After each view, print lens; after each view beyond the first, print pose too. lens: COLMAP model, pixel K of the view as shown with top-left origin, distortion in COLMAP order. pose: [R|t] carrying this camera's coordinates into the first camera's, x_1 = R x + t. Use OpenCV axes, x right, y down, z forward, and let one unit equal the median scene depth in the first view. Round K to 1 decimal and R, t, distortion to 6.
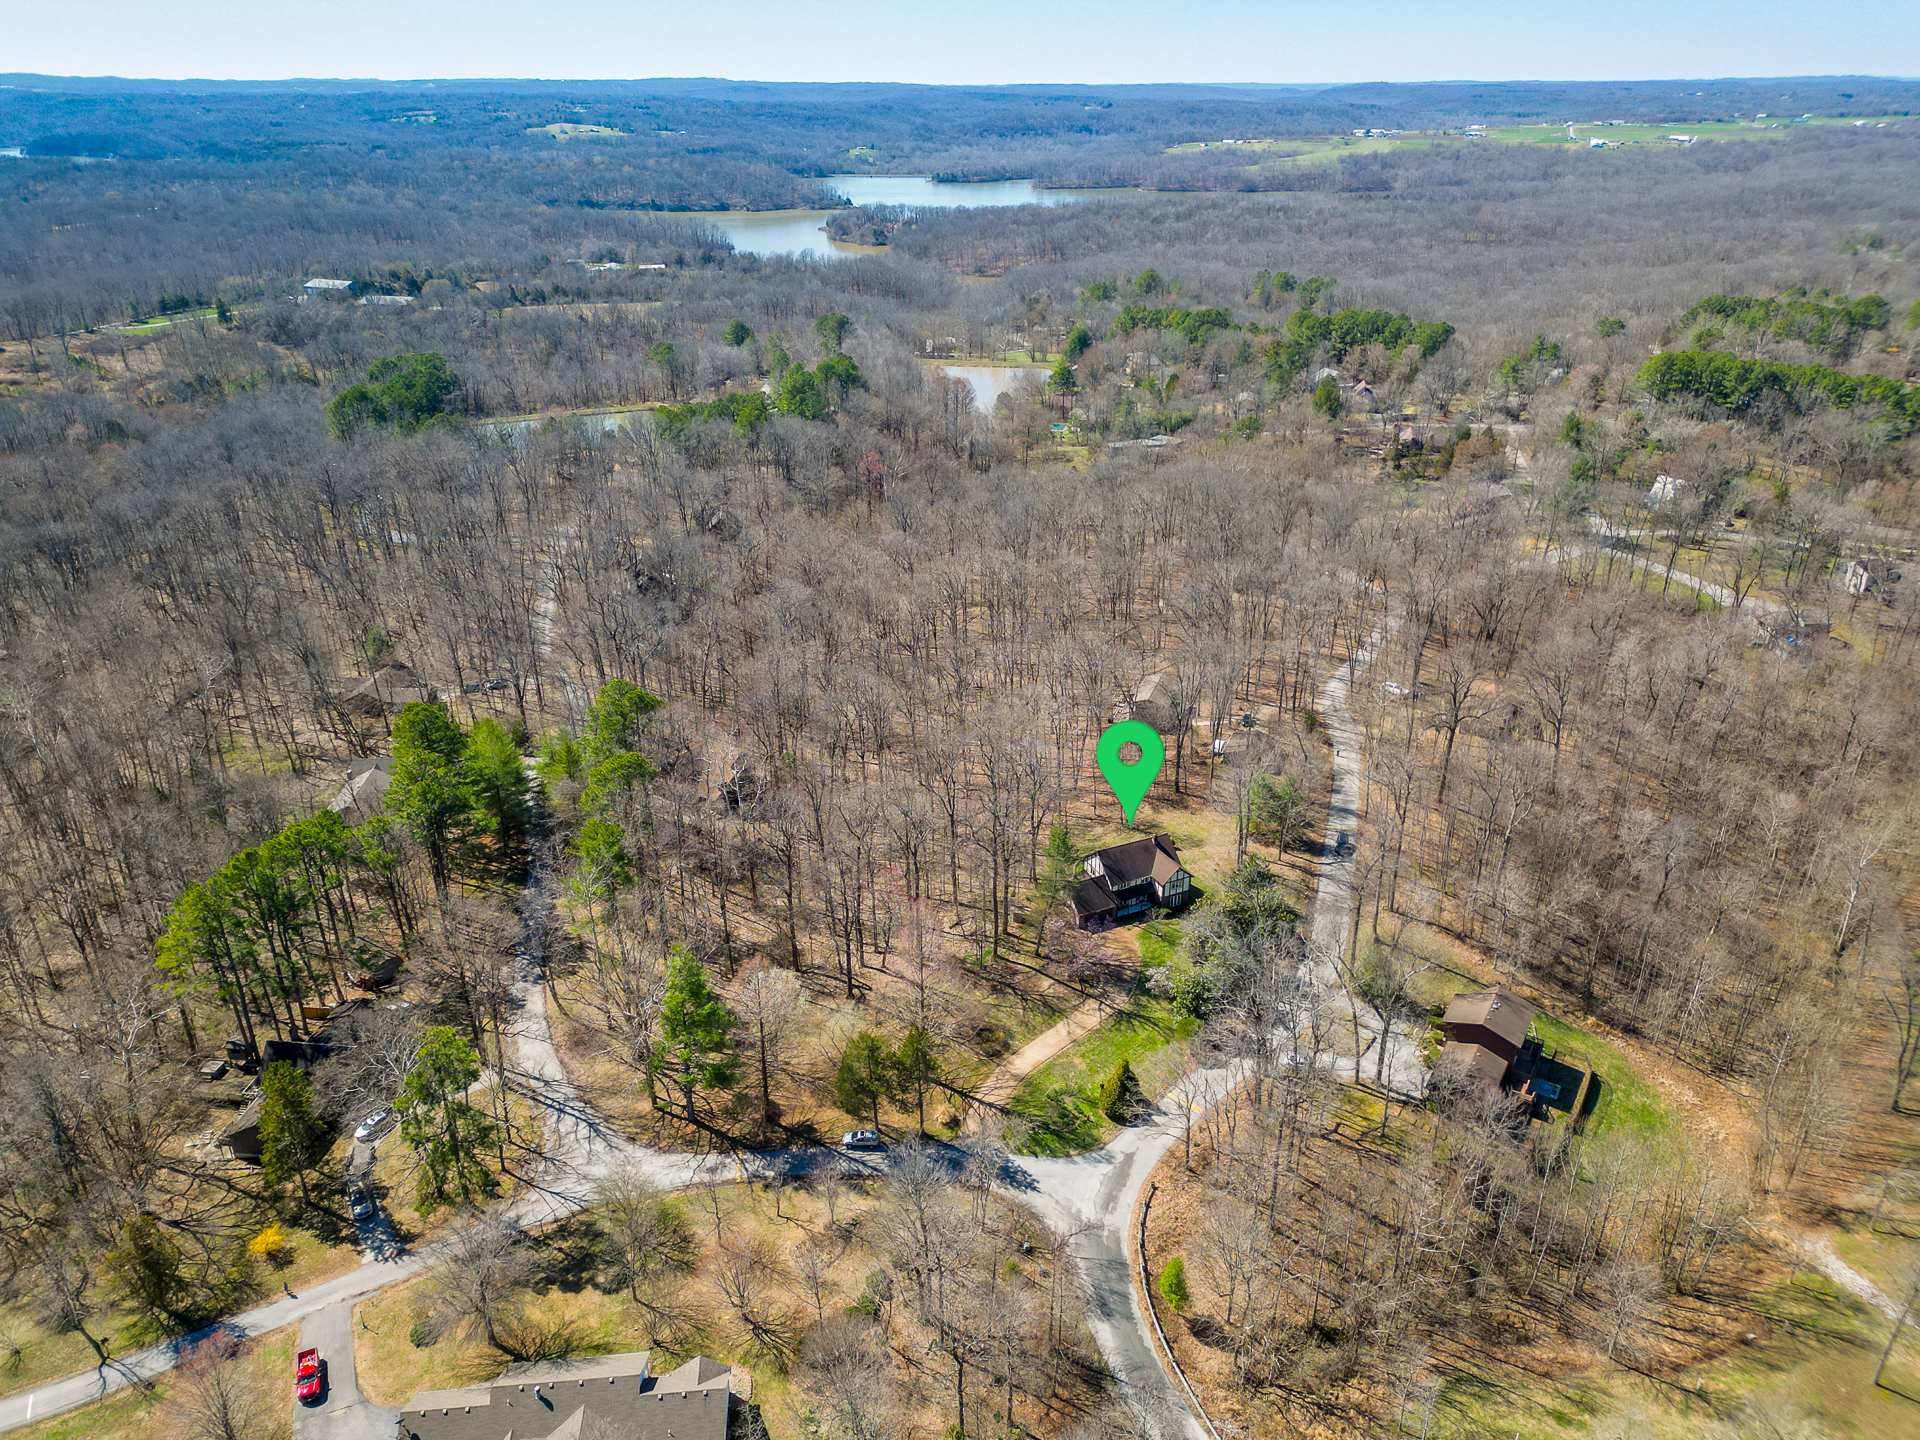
lens RADIAL K [[1308.3, 0, 962.5], [0, 1308.3, 724.9], [0, 0, 1]] dist [0.051274, -0.034158]
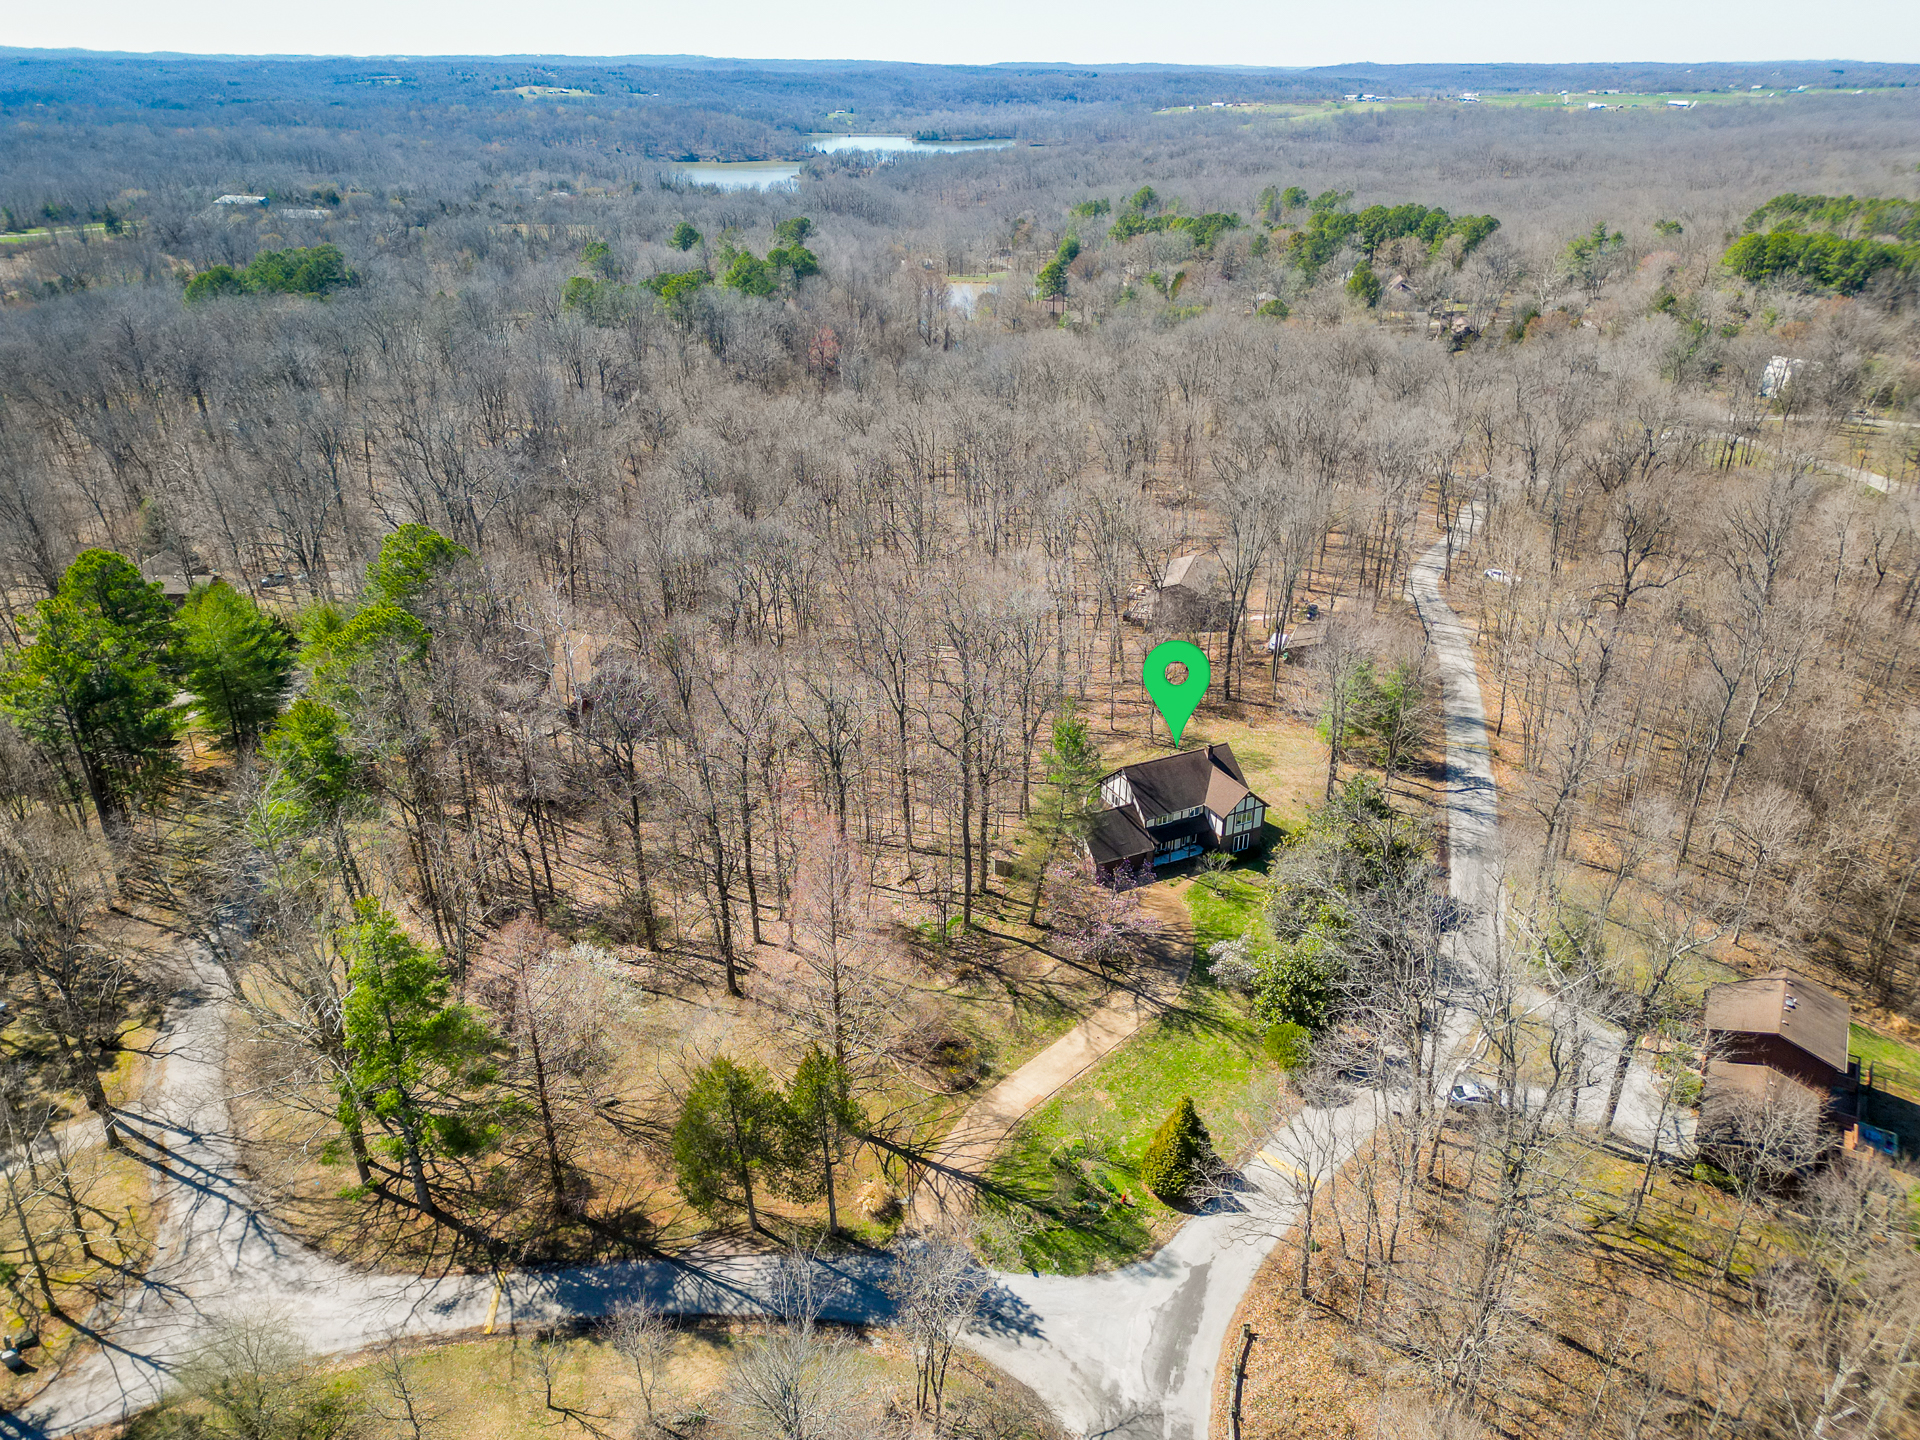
lens RADIAL K [[1379.2, 0, 952.9], [0, 1379.2, 744.7], [0, 0, 1]] dist [0.026904, -0.004170]
pose [[0.999970, -0.000903, 0.007721, 0.013670], [0.000628, 0.999366, 0.035610, 0.067580], [-0.007749, -0.035604, 0.999336, 0.346040]]
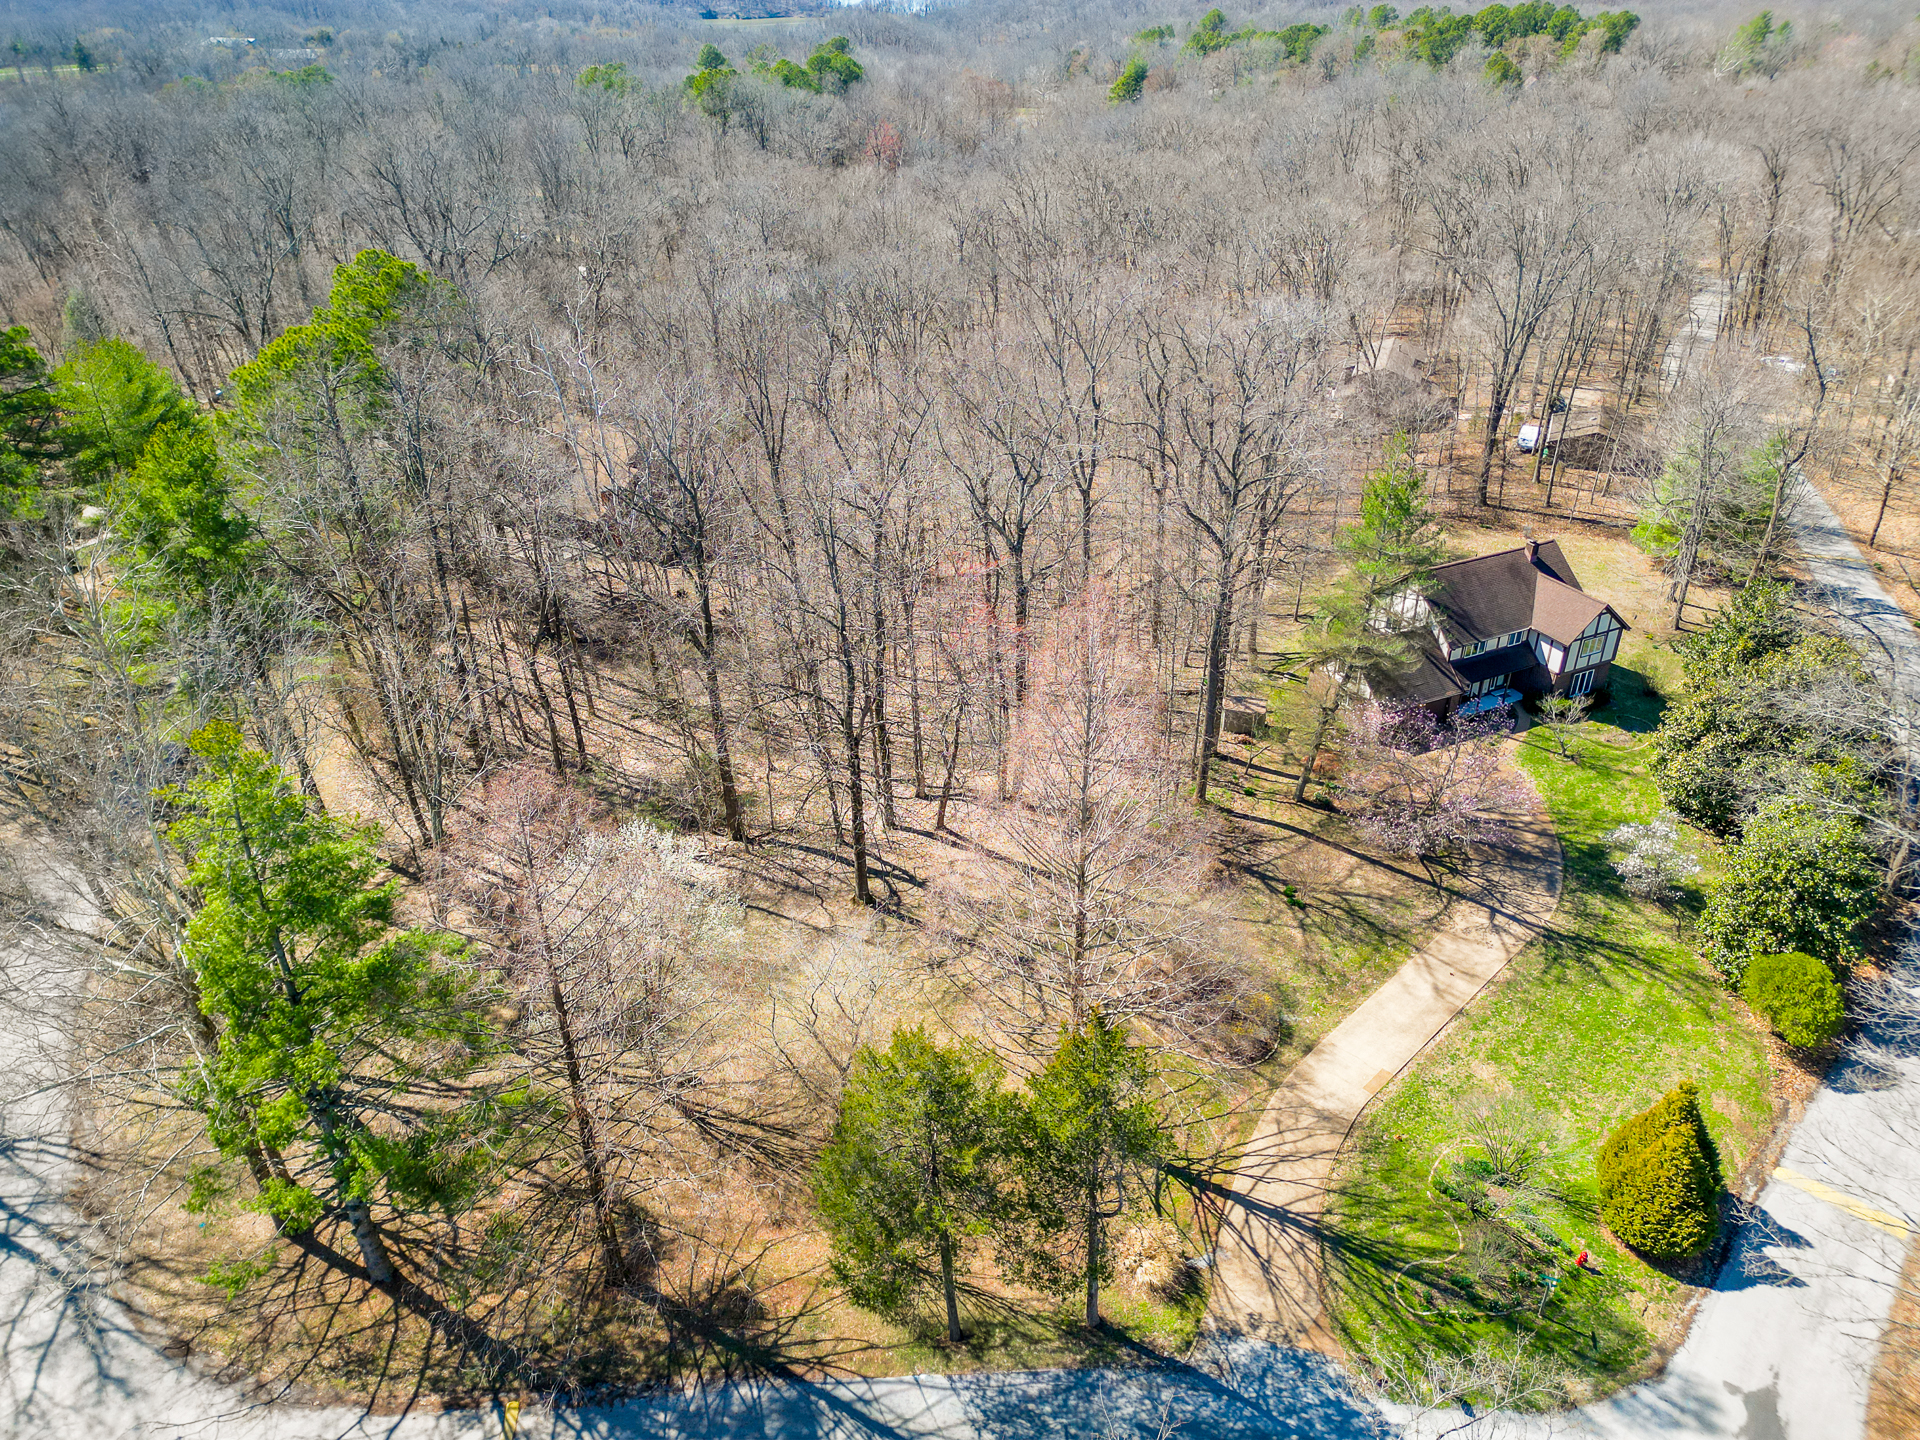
lens RADIAL K [[1464.4, 0, 960.0], [0, 1464.4, 720.0], [0, 0, 1]] dist [0.006975, -0.001467]
pose [[0.999826, -0.007184, -0.017231, -0.047361], [0.008744, 0.995702, 0.092198, 0.110998], [0.016495, -0.092333, 0.995592, 0.557034]]
